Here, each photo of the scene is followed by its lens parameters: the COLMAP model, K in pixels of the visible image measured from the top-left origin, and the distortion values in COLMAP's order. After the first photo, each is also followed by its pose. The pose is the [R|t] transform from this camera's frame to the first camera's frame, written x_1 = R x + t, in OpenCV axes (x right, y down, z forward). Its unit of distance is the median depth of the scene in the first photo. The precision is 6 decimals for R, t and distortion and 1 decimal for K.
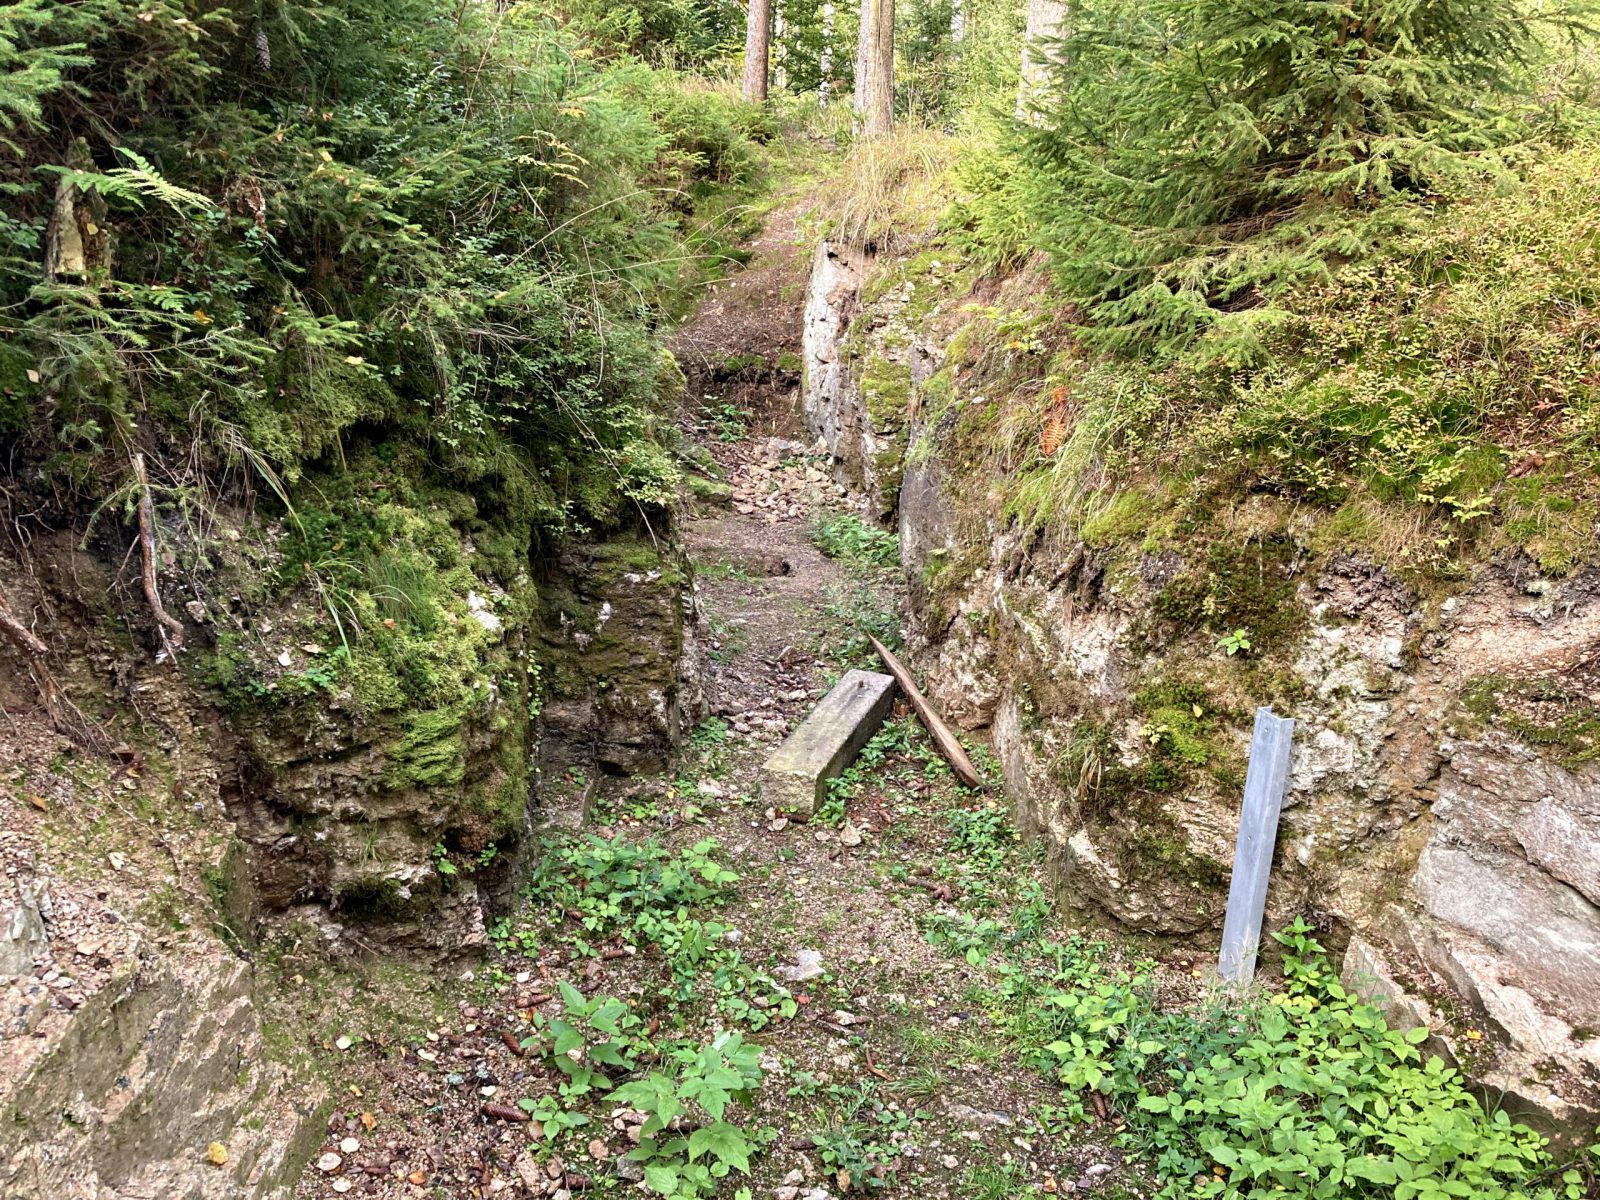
lens RADIAL K [[1338.7, 0, 778.5], [0, 1338.7, 605.9], [0, 0, 1]] dist [0.149046, -0.363031]
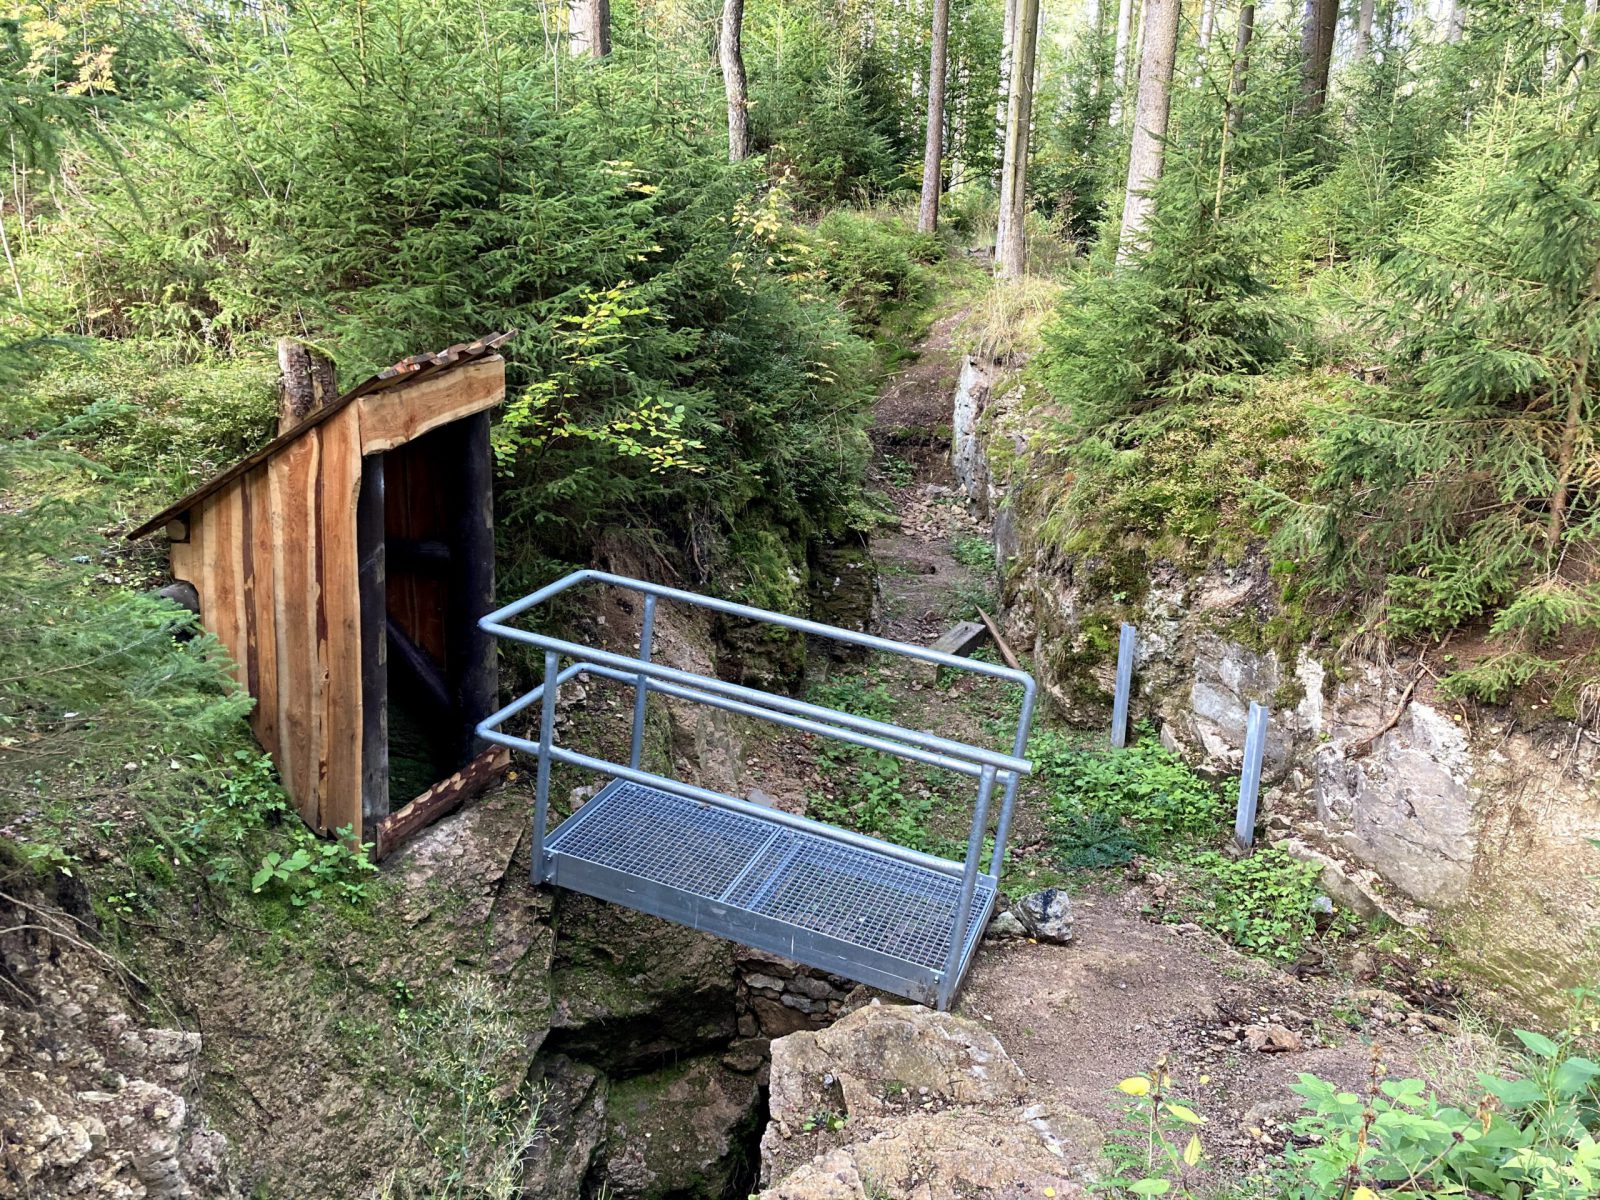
lens RADIAL K [[1338.7, 0, 778.5], [0, 1338.7, 605.9], [0, 0, 1]] dist [0.149046, -0.363031]
pose [[0.991664, 0.023686, -0.126656, 0.051644], [-0.025483, 0.999596, -0.012586, 0.078893], [0.126307, 0.015708, 0.991867, -1.216238]]
